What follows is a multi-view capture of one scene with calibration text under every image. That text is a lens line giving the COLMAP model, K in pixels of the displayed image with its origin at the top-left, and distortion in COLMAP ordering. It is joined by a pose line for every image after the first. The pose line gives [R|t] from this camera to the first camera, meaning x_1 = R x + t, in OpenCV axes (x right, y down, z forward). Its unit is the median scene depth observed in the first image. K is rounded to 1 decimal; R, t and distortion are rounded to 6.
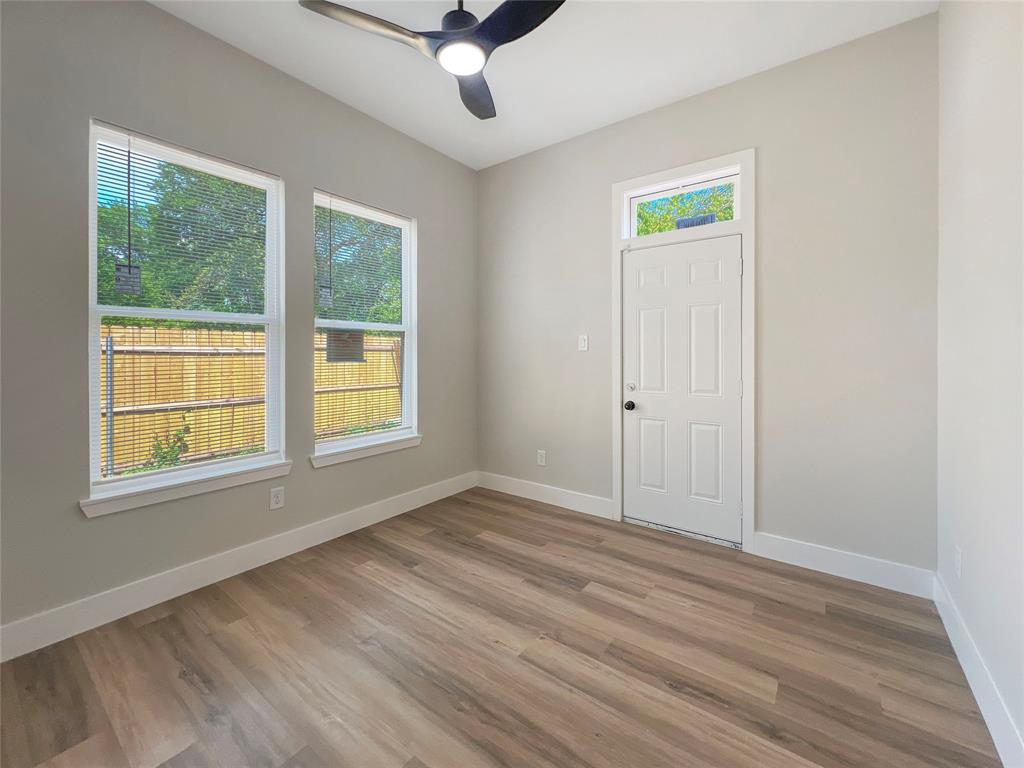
lens RADIAL K [[422.2, 0, 509.4], [0, 422.2, 352.8], [0, 0, 1]] dist [0.000381, 0.000112]
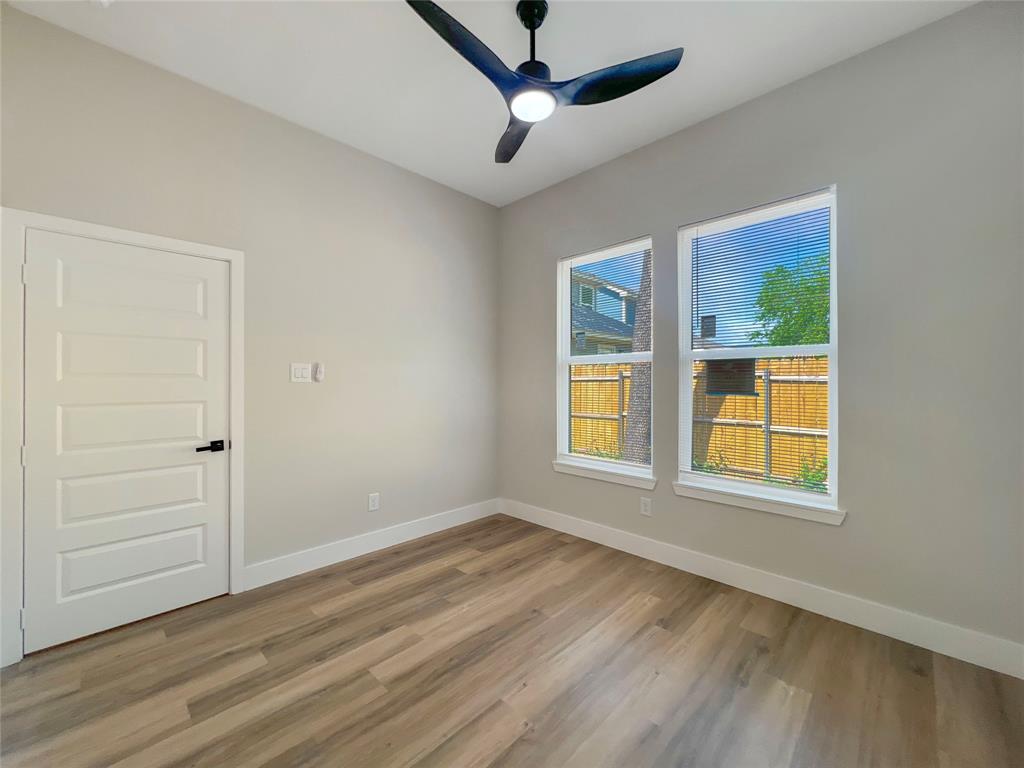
lens RADIAL K [[411.7, 0, 513.1], [0, 411.7, 379.9], [0, 0, 1]] dist [-0.001016, -0.000001]
pose [[-0.120292, -0.000951, -0.992738, 0.695727], [0.004145, 0.999990, -0.001460, -0.013844], [0.992730, -0.004290, -0.120287, 0.827672]]
